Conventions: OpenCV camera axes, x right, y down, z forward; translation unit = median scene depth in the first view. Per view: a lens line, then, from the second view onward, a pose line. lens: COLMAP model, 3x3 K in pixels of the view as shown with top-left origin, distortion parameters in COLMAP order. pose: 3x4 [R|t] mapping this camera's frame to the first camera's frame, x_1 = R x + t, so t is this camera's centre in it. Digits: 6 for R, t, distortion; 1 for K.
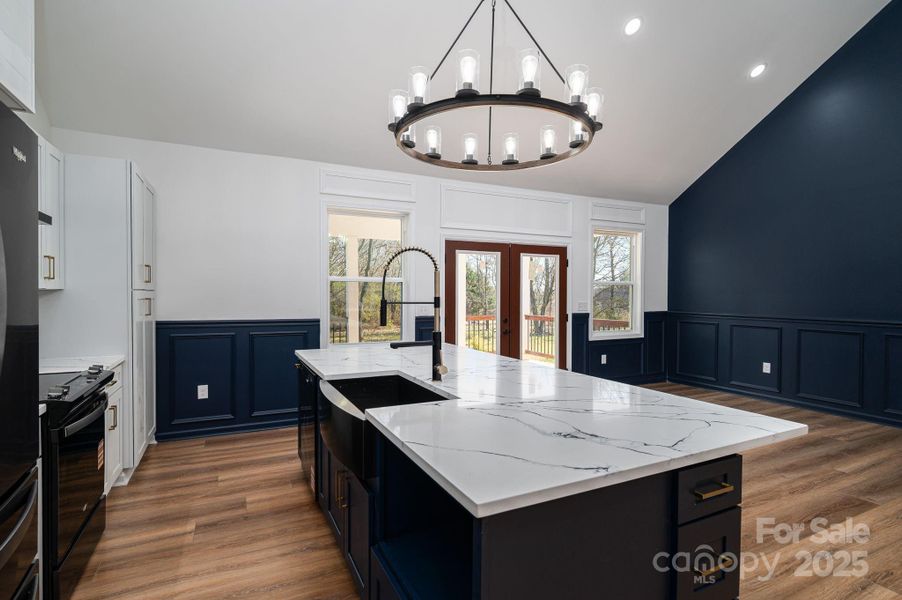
lens RADIAL K [[450.3, 0, 452.3], [0, 450.3, 298.6], [0, 0, 1]] dist [0.019835, 0.000119]
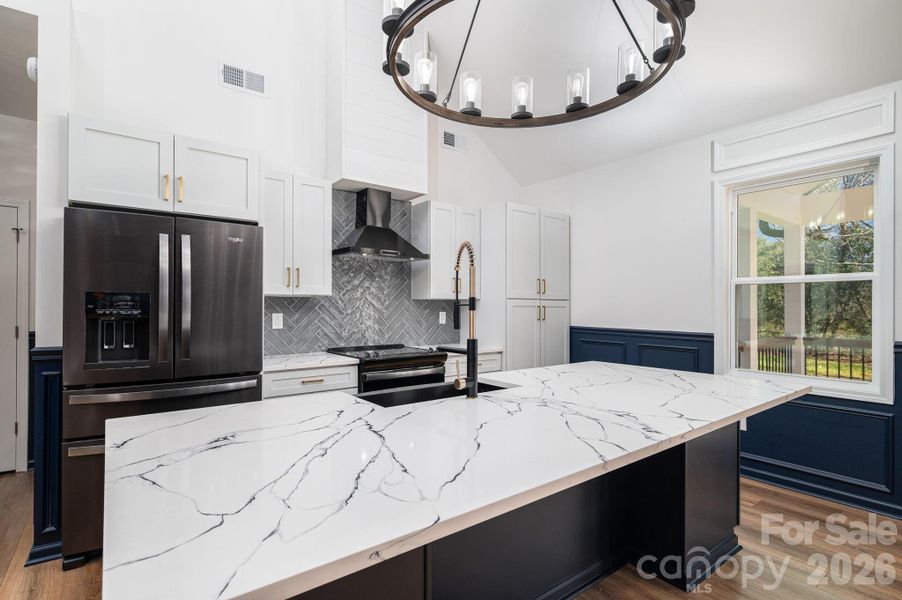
lens RADIAL K [[442.2, 0, 425.6], [0, 442.2, 306.4], [0, 0, 1]] dist [0.000998, 0.000847]
pose [[0.168911, -0.003605, -0.985625, 0.321411], [-0.015446, 0.999861, -0.006304, 0.008201], [0.985510, 0.016289, 0.168832, 0.329866]]
